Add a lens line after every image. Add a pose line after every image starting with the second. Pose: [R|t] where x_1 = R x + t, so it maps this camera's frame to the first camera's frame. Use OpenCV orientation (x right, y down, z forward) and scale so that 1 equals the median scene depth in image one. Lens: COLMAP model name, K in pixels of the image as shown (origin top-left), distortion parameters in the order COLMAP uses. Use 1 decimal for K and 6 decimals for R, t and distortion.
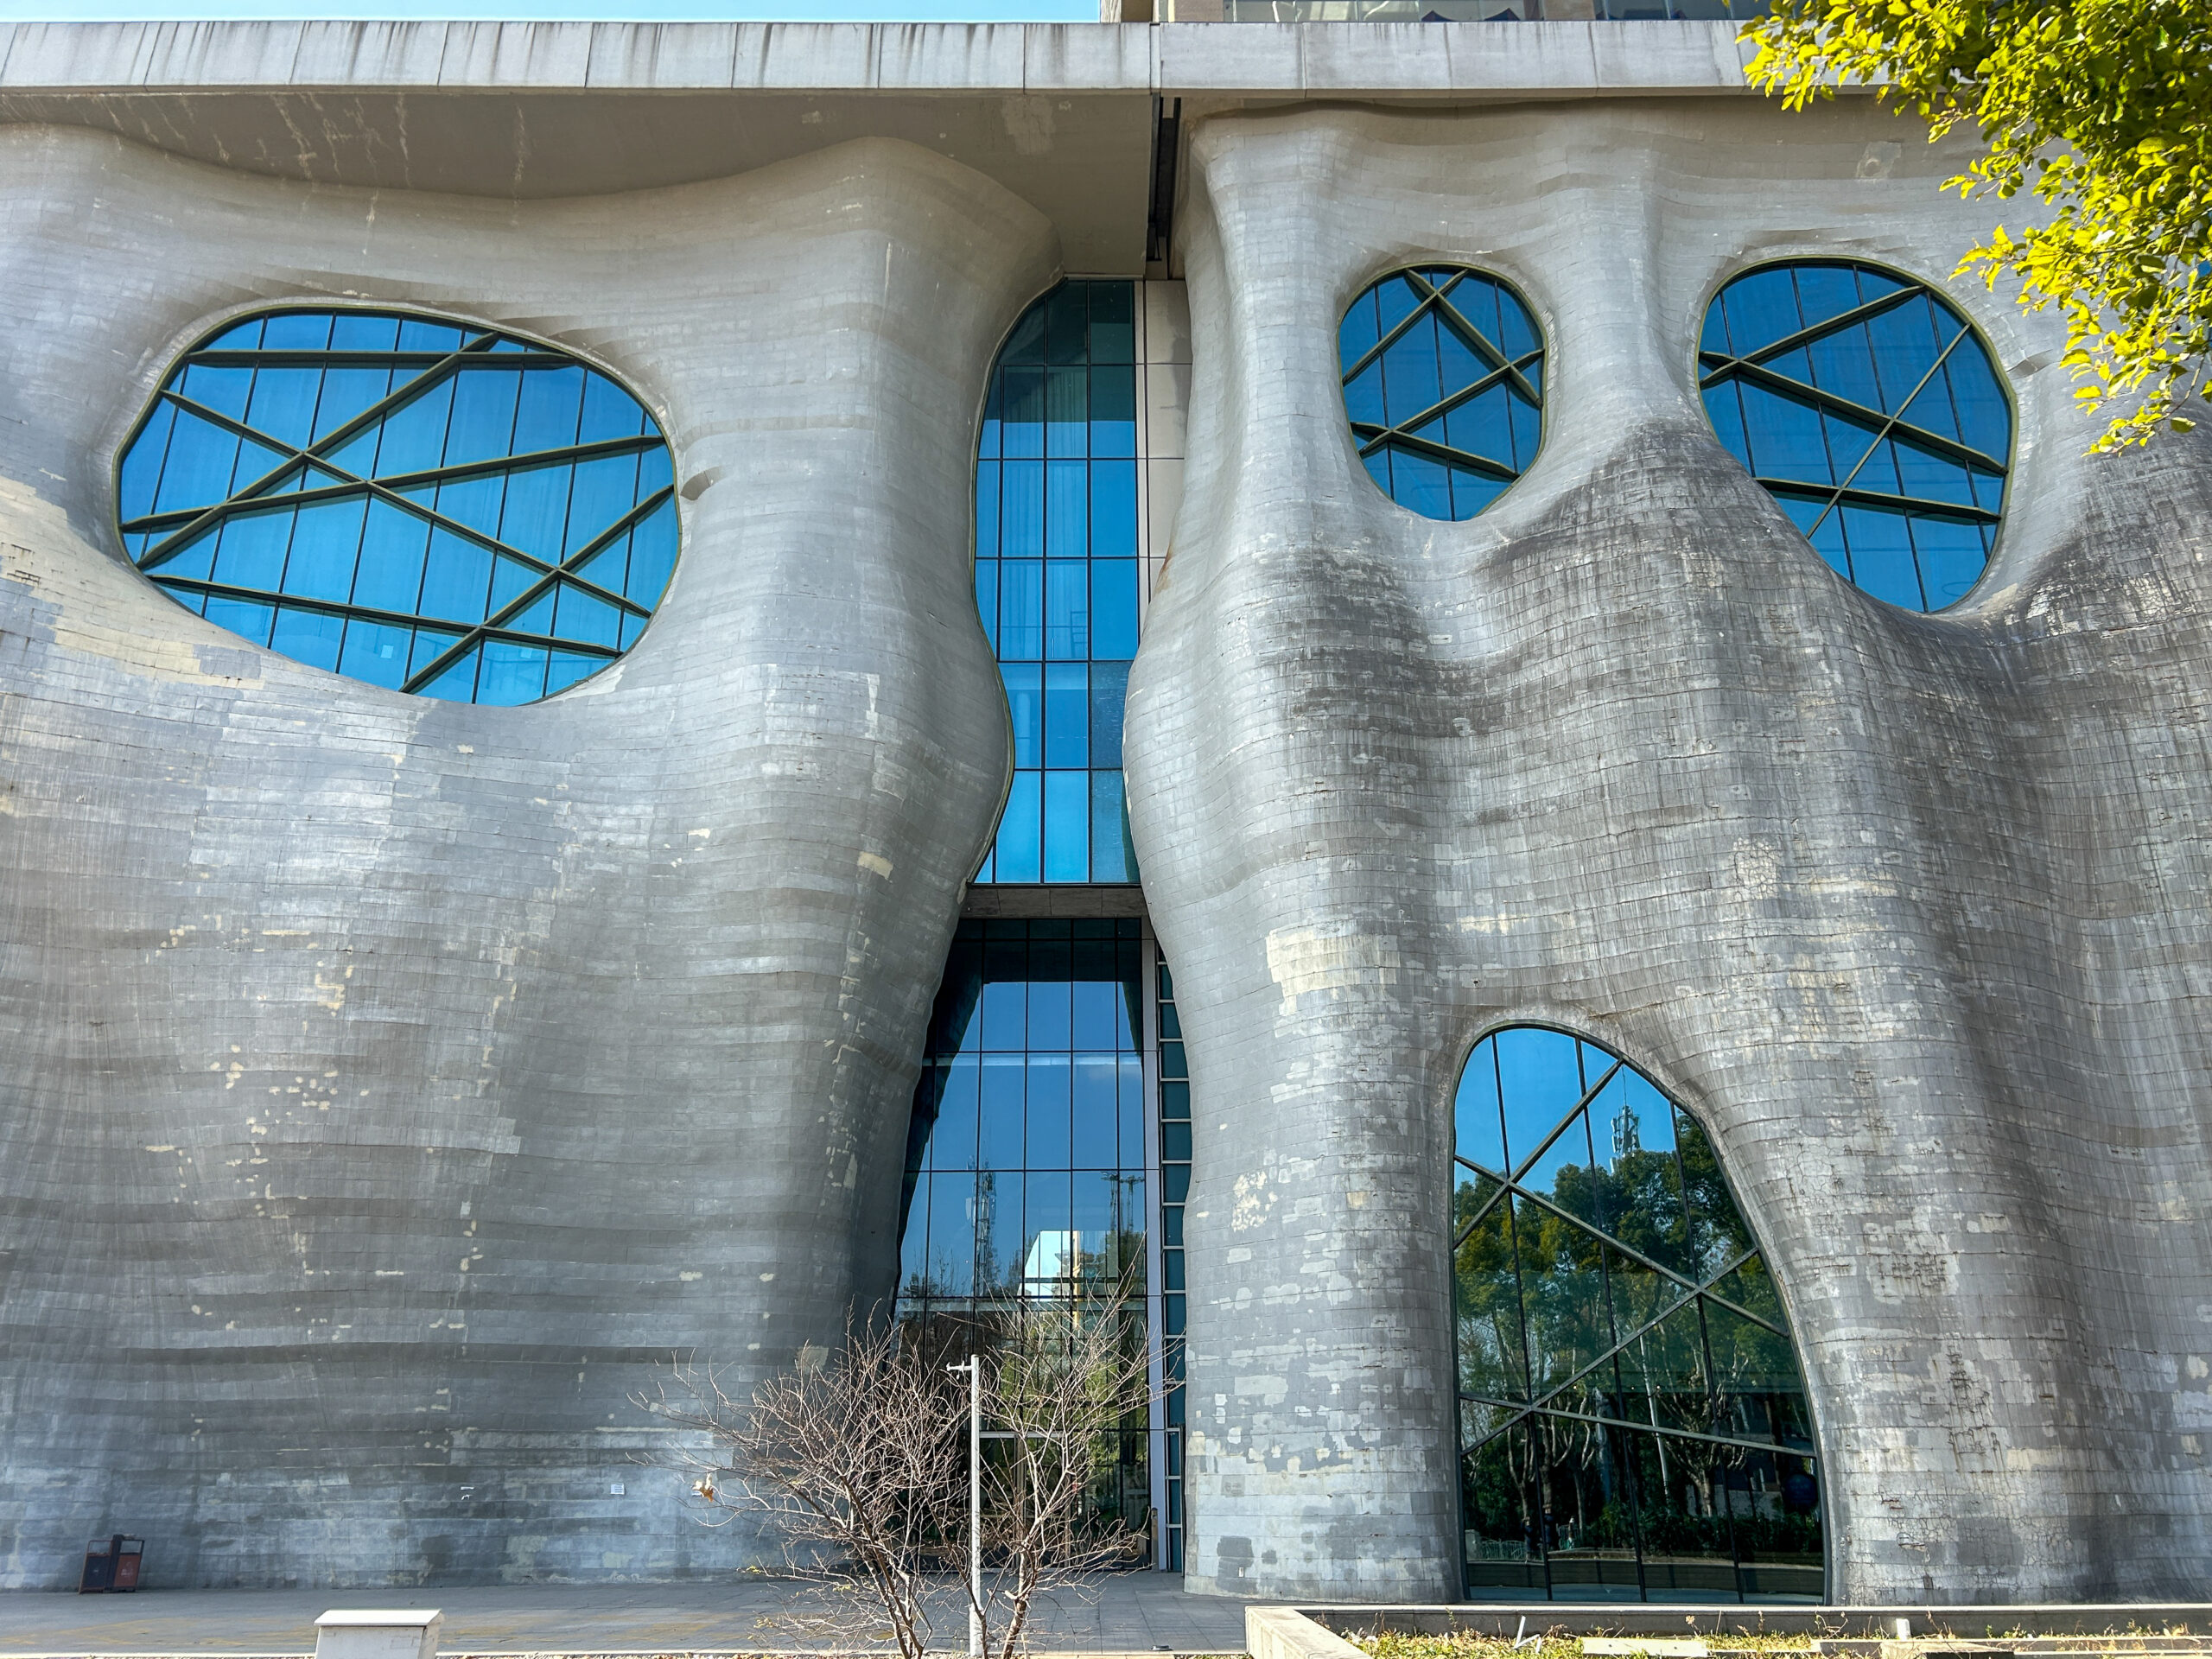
lens RADIAL K [[1664.3, 0, 1096.6], [0, 1664.3, 825.3], [0, 0, 1]] dist [0.062191, -0.065524]
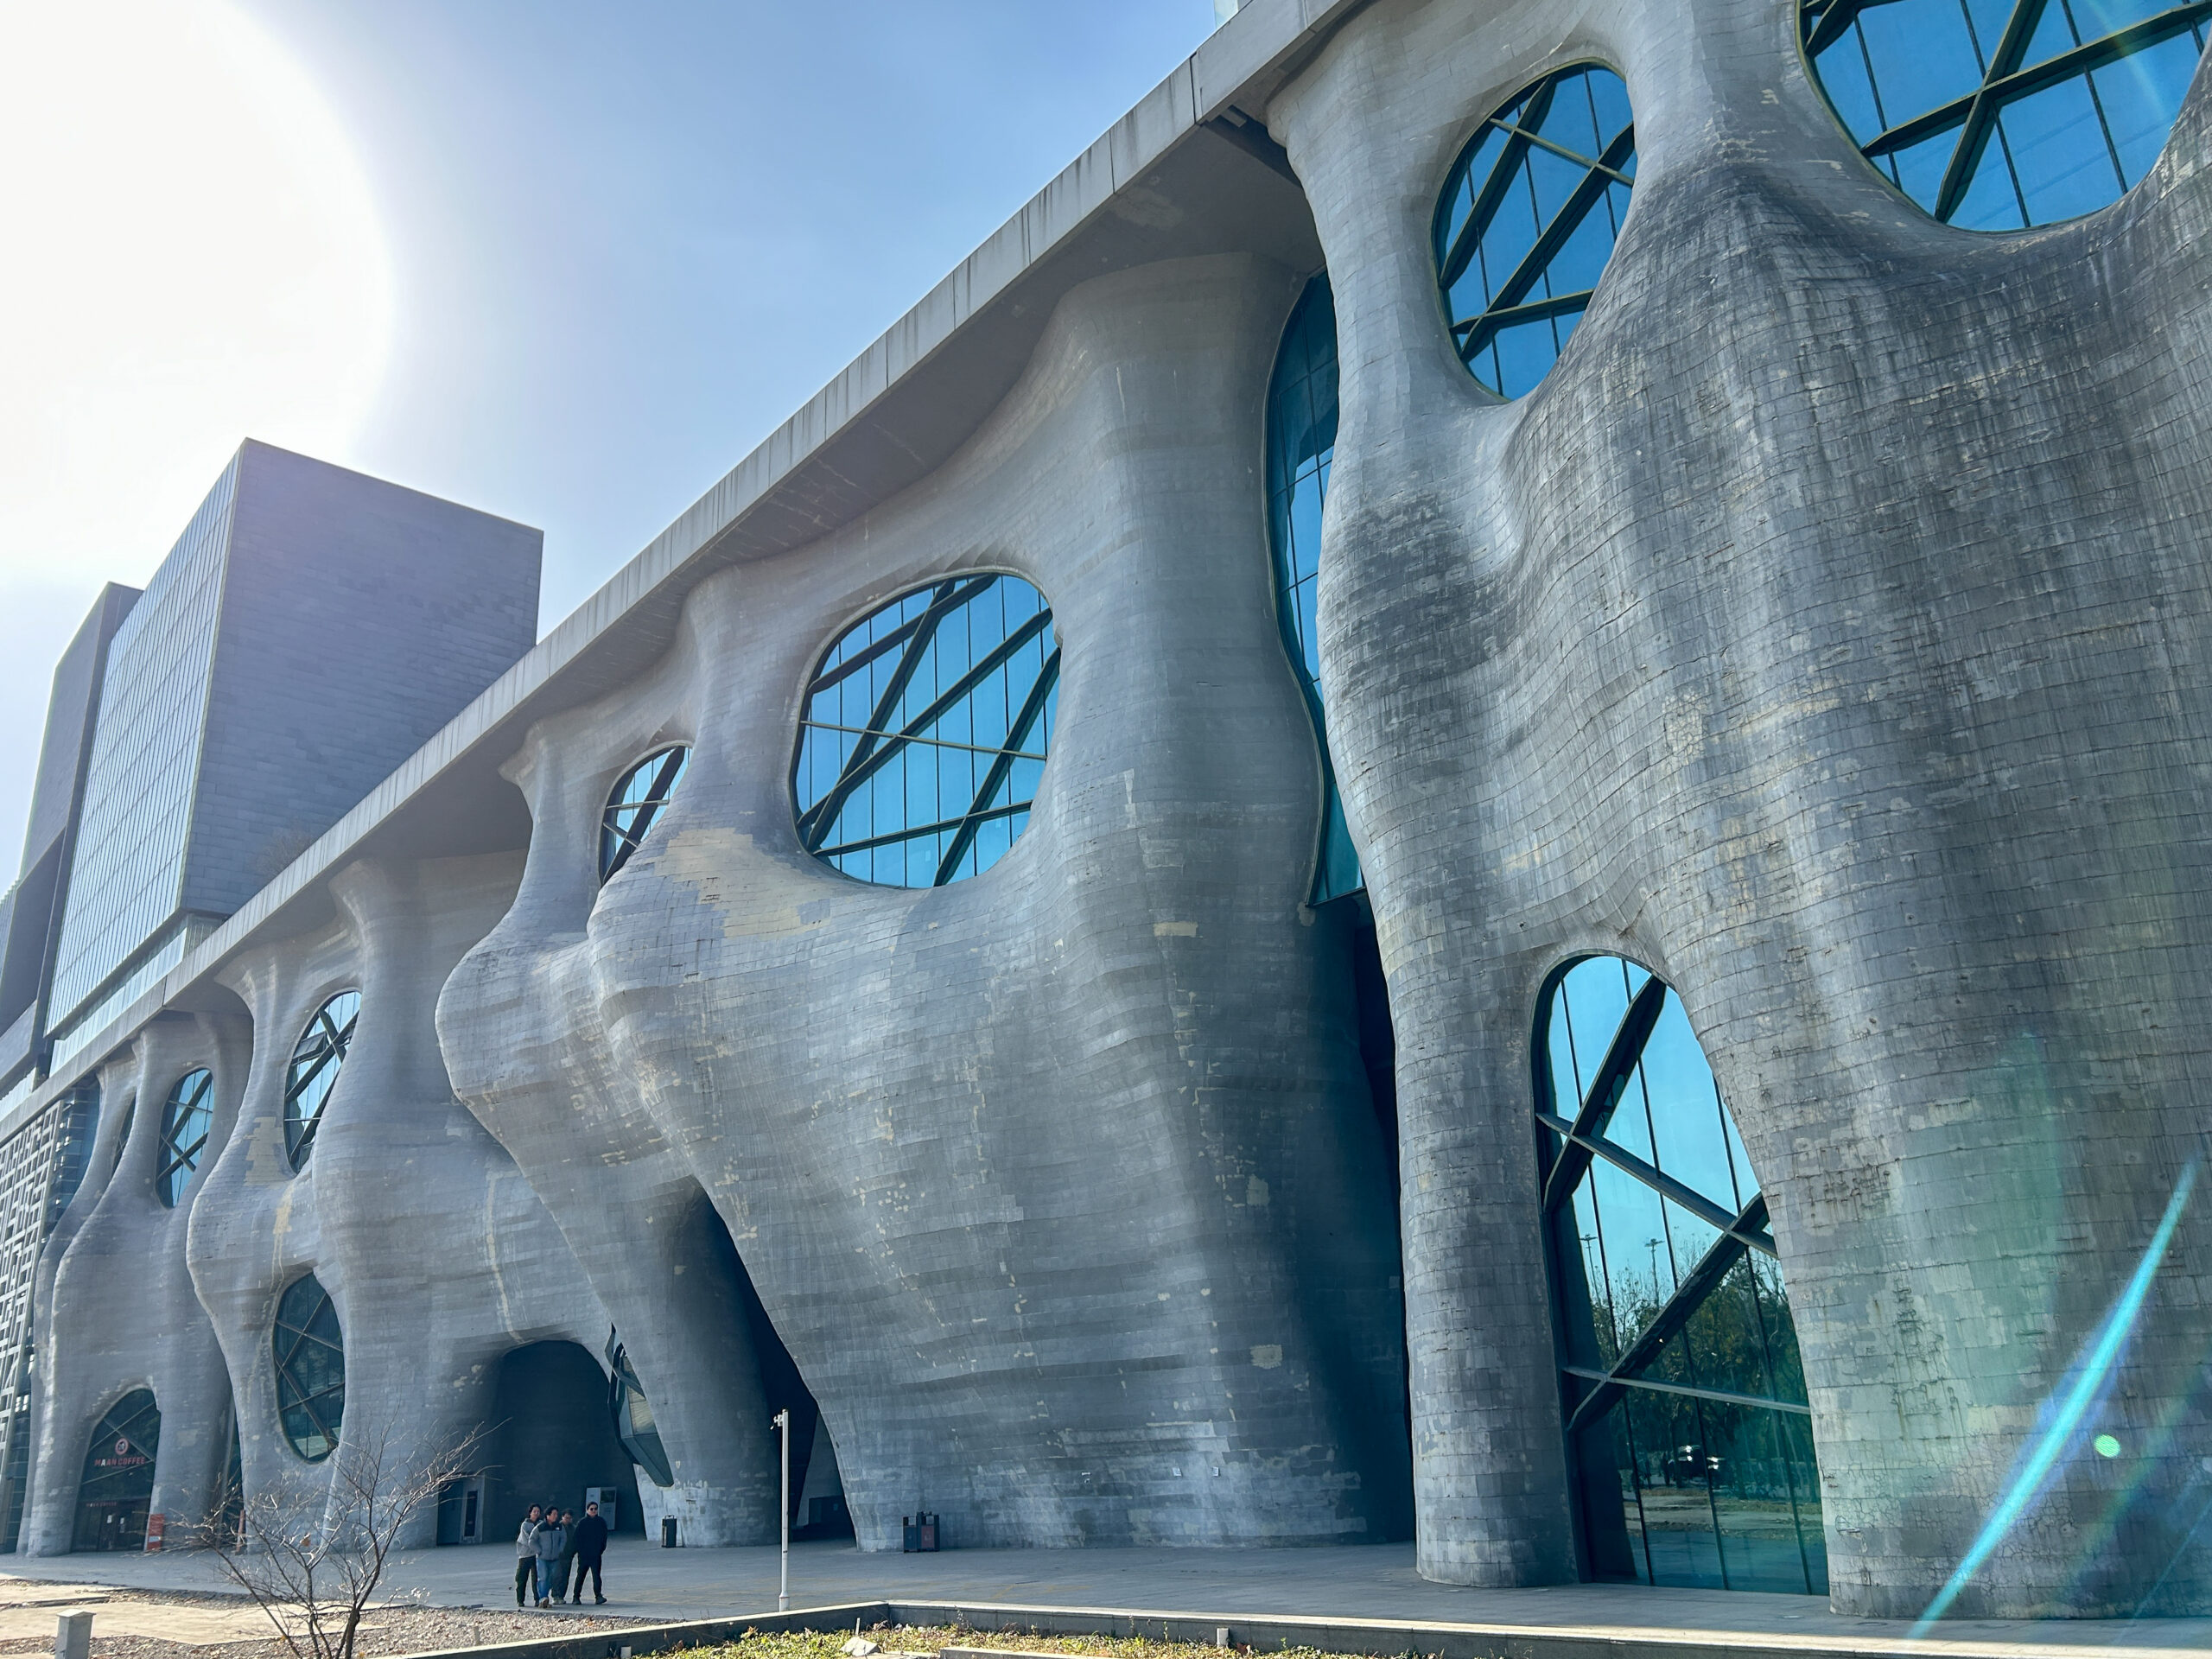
lens RADIAL K [[1691.4, 0, 1087.2], [0, 1691.4, 837.0], [0, 0, 1]] dist [0.067055, -0.075796]
pose [[0.642409, -0.289264, -0.709674, 0.711621], [0.326571, 0.941071, -0.087964, 0.049223], [0.693298, -0.175249, 0.699018, 0.173465]]
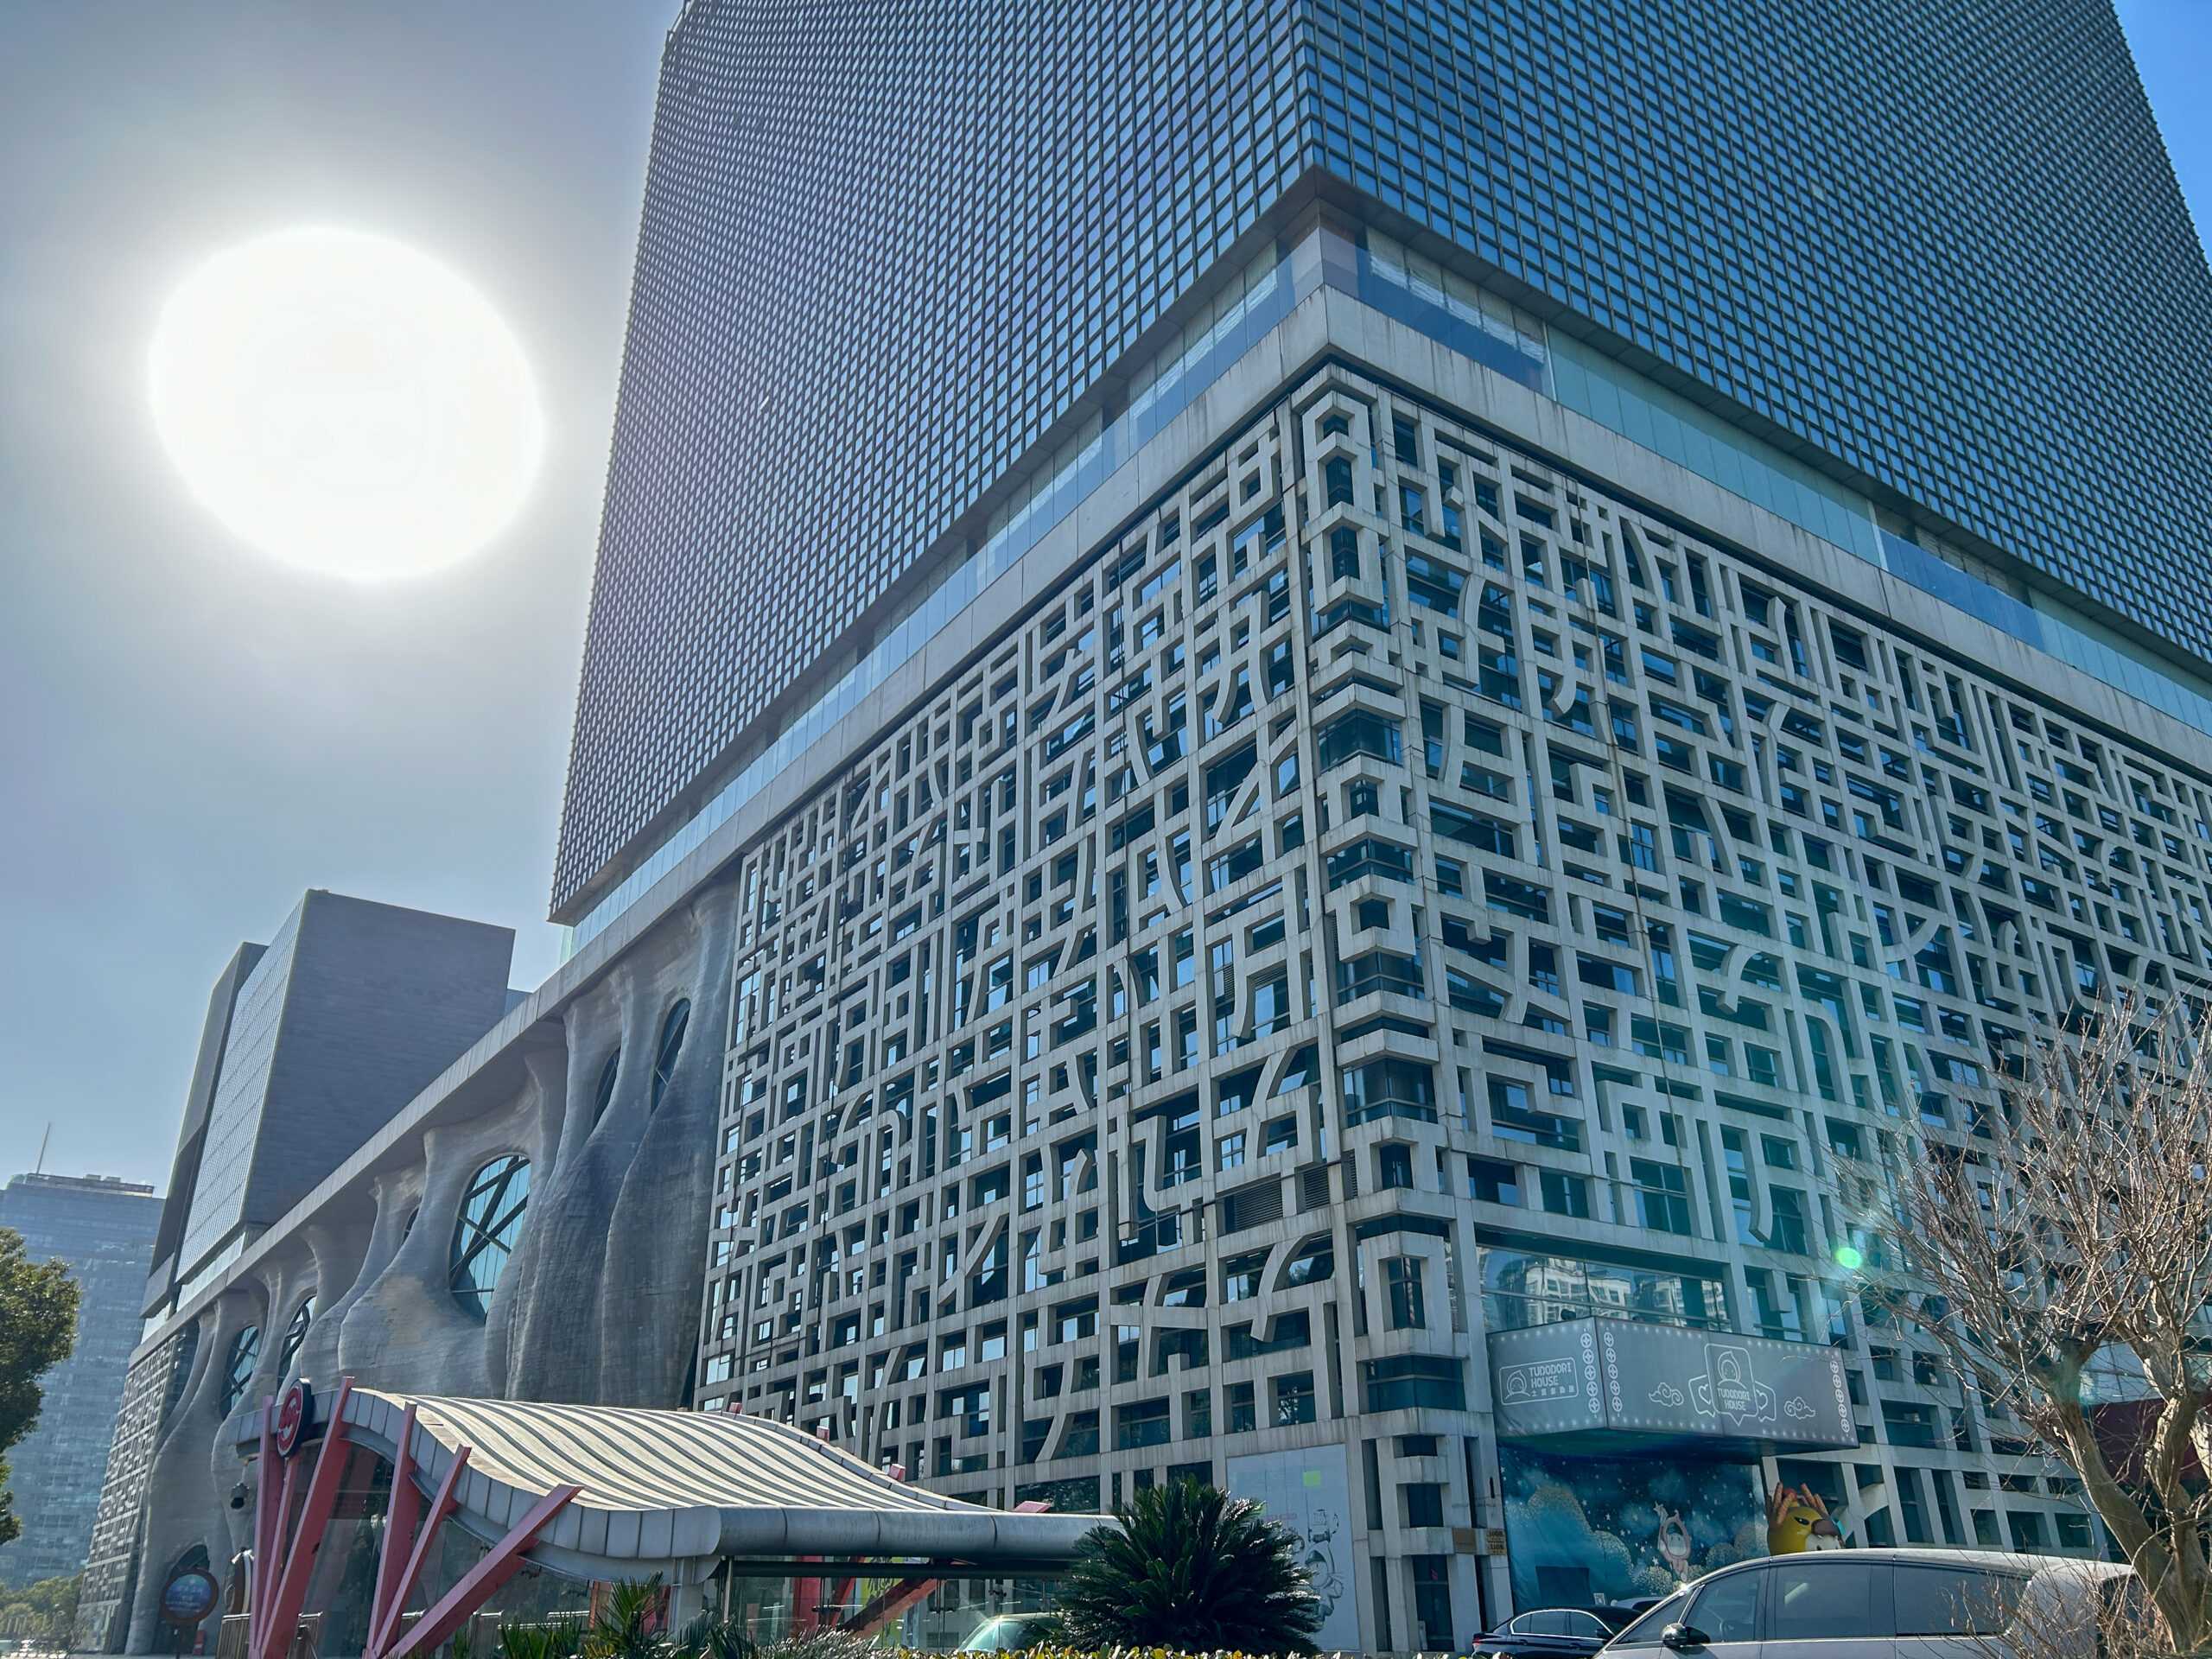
lens RADIAL K [[1703.9, 0, 1116.3], [0, 1703.9, 825.0], [0, 0, 1]] dist [0.069665, -0.078612]
pose [[0.562836, -0.350395, -0.748625, 2.835077], [0.317305, 0.927901, -0.195747, 0.050083], [0.763239, -0.127369, 0.633438, 0.141259]]
